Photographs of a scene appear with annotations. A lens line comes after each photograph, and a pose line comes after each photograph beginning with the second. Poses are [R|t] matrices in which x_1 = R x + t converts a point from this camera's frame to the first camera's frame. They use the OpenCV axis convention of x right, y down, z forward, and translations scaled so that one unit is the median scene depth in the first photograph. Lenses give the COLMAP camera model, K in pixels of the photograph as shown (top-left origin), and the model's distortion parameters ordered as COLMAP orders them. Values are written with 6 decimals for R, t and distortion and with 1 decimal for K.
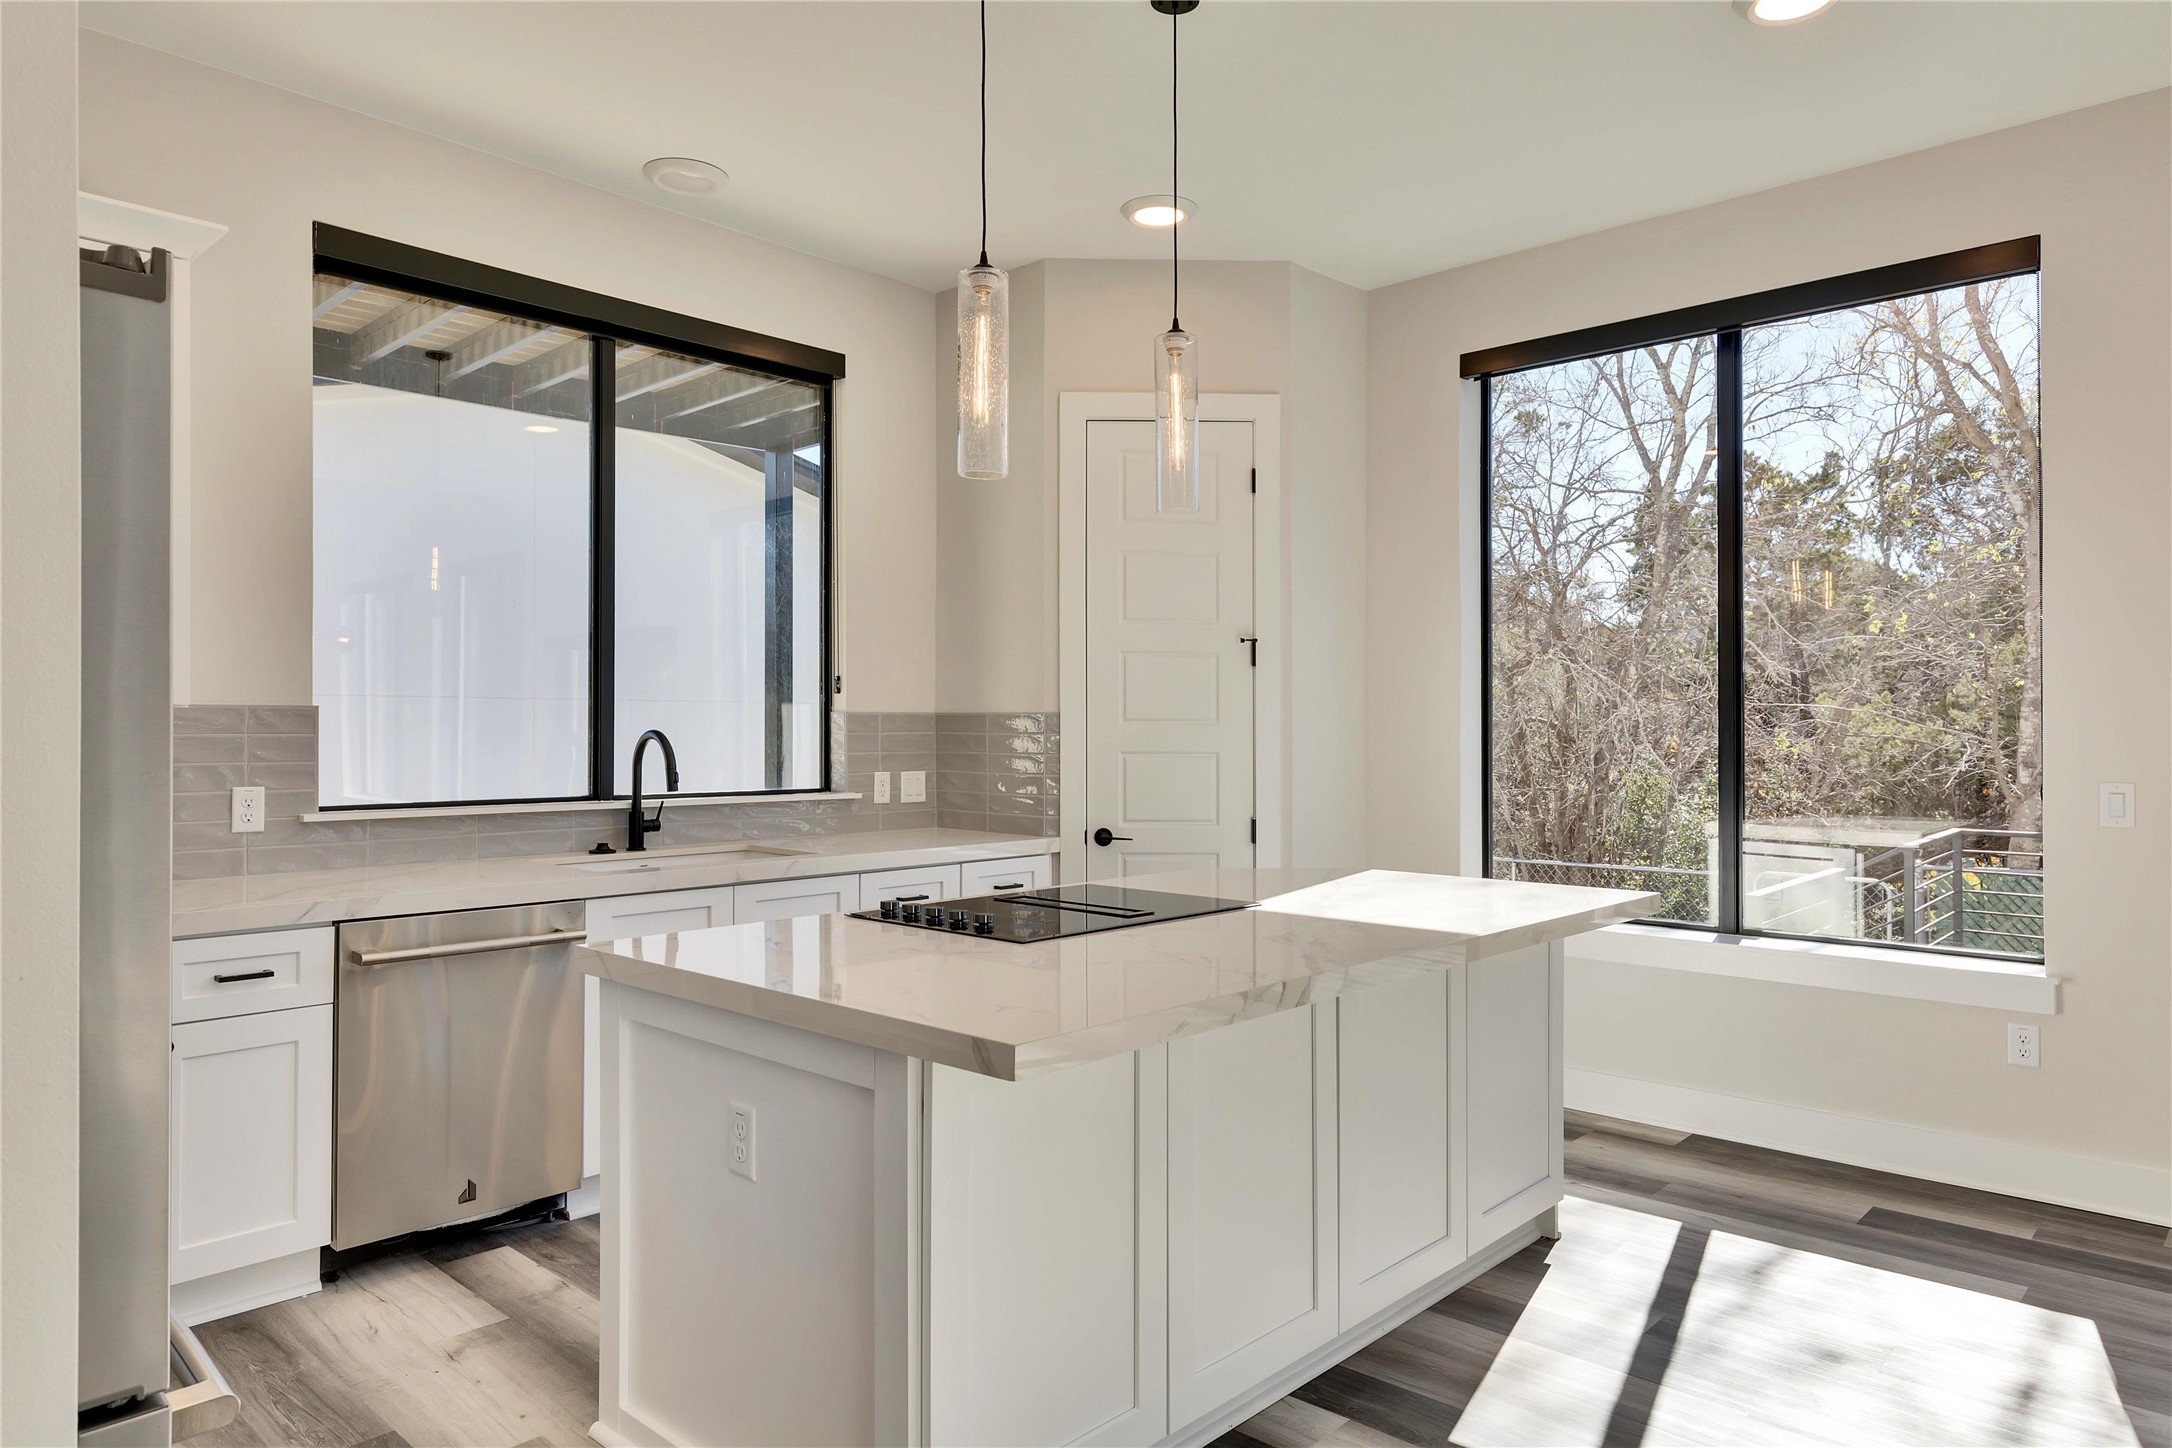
lens RADIAL K [[1312.1, 0, 1098.4], [0, 1312.1, 716.7], [0, 0, 1]] dist [-0.022919, -0.000396]
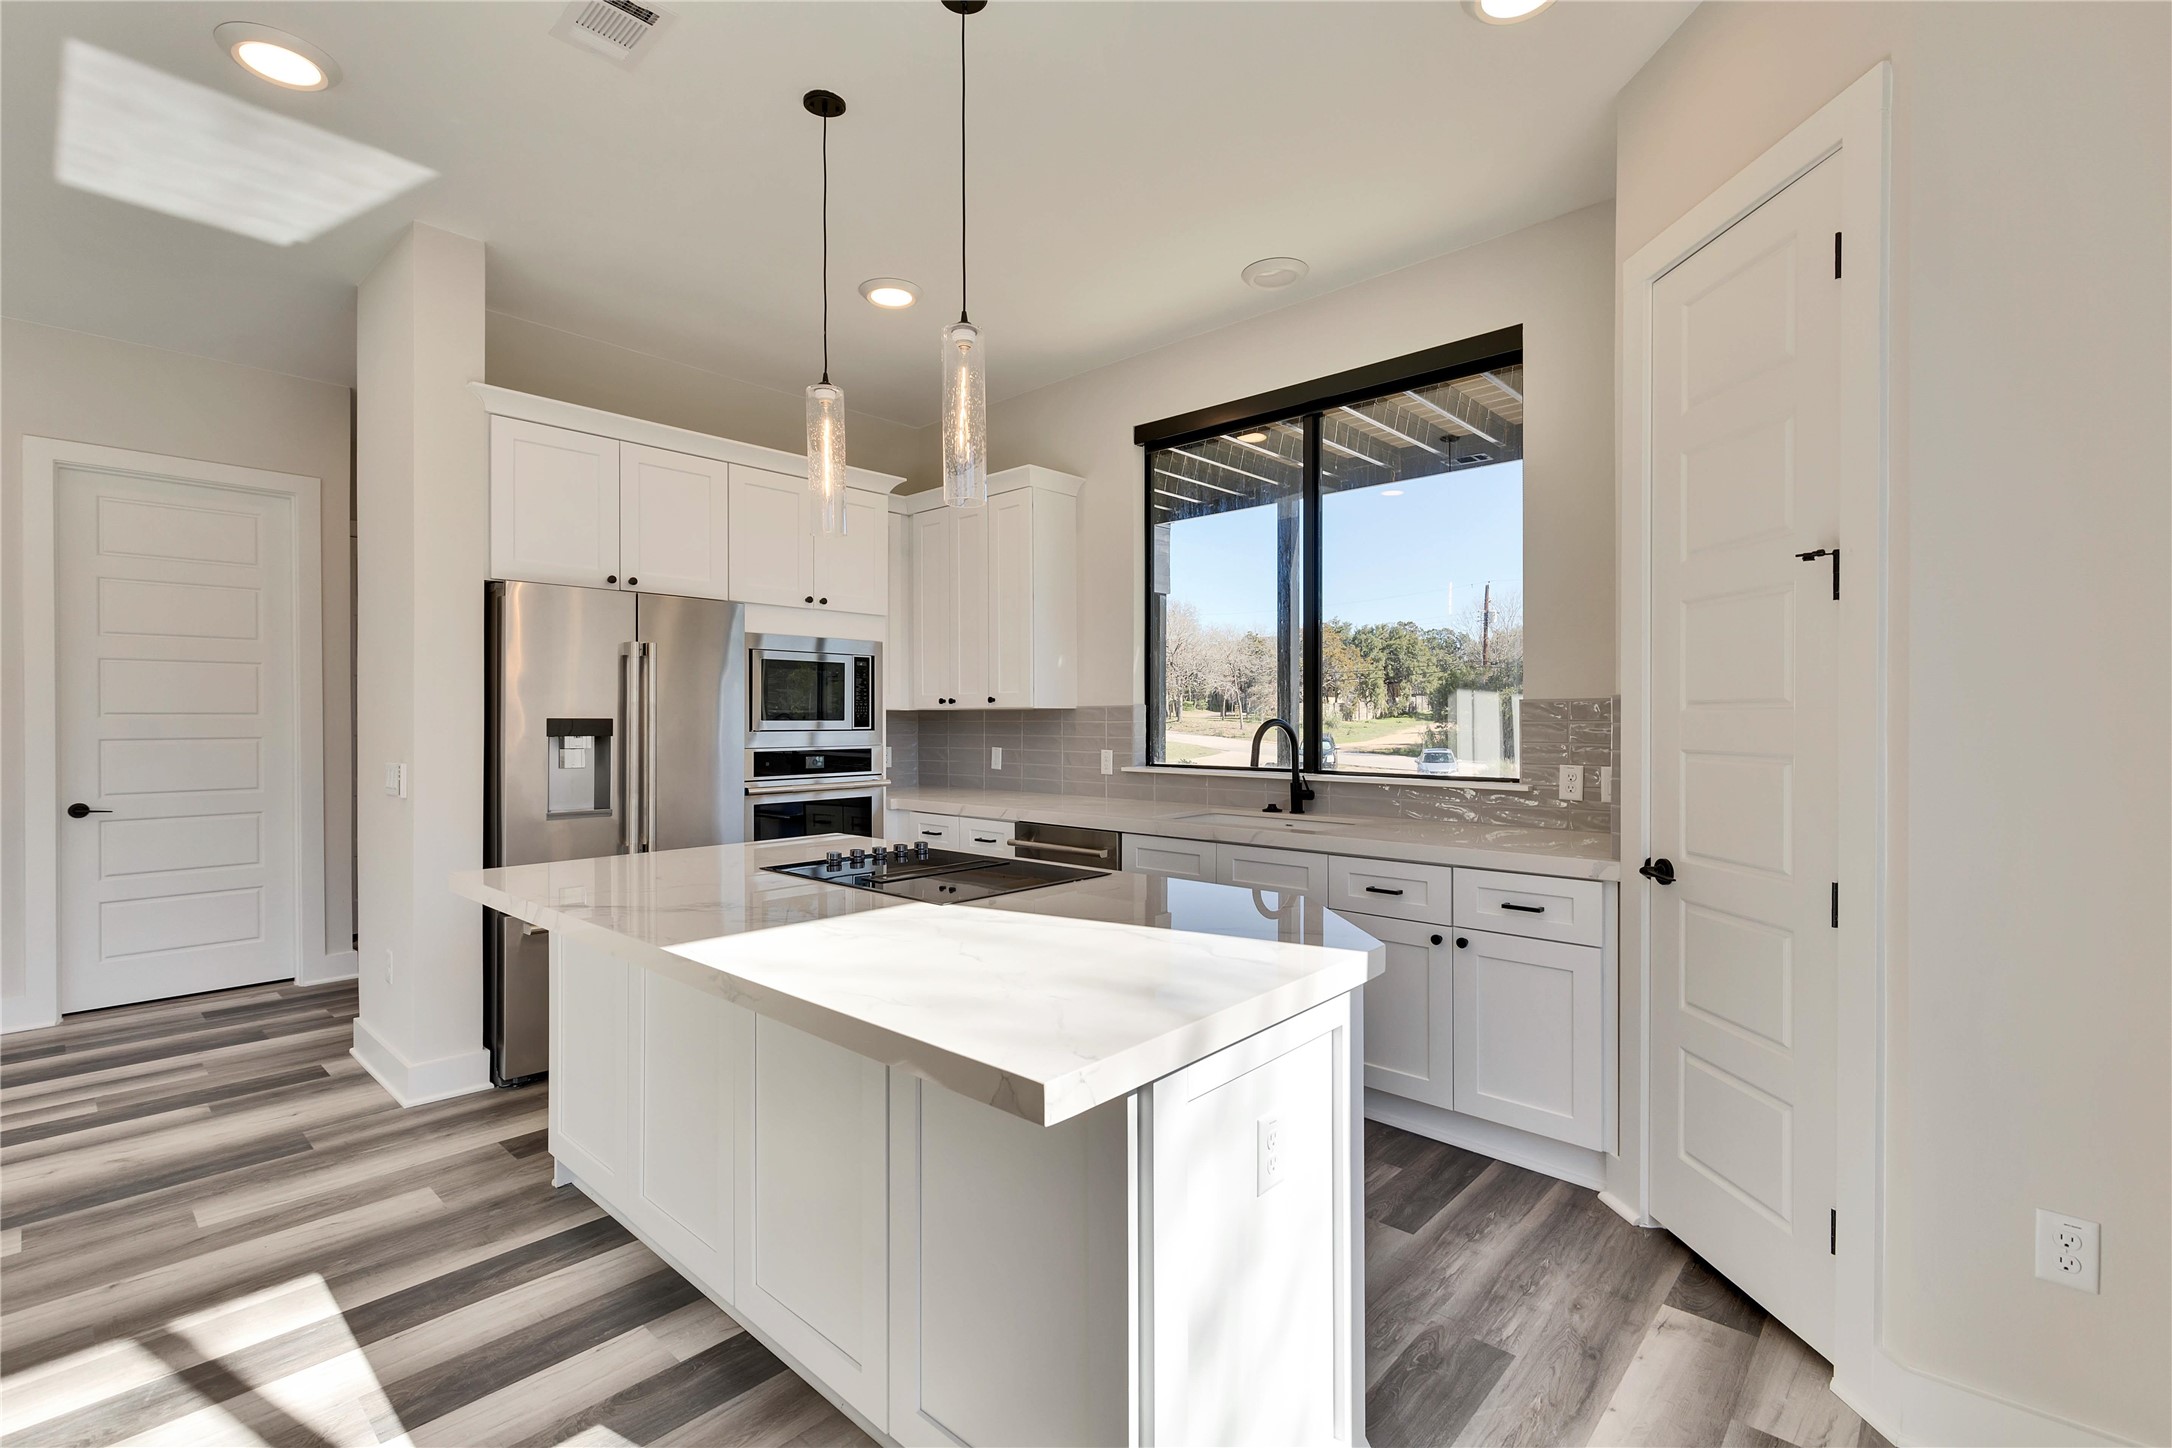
lens RADIAL K [[961.8, 0, 1093.5], [0, 961.8, 721.8], [0, 0, 1]] dist [-0.000699, -0.000160]
pose [[0.023035, 0.000139, -0.999735, 0.582746], [0.007138, 0.999974, 0.000303, 0.011295], [0.999709, -0.007143, 0.023034, 0.782324]]
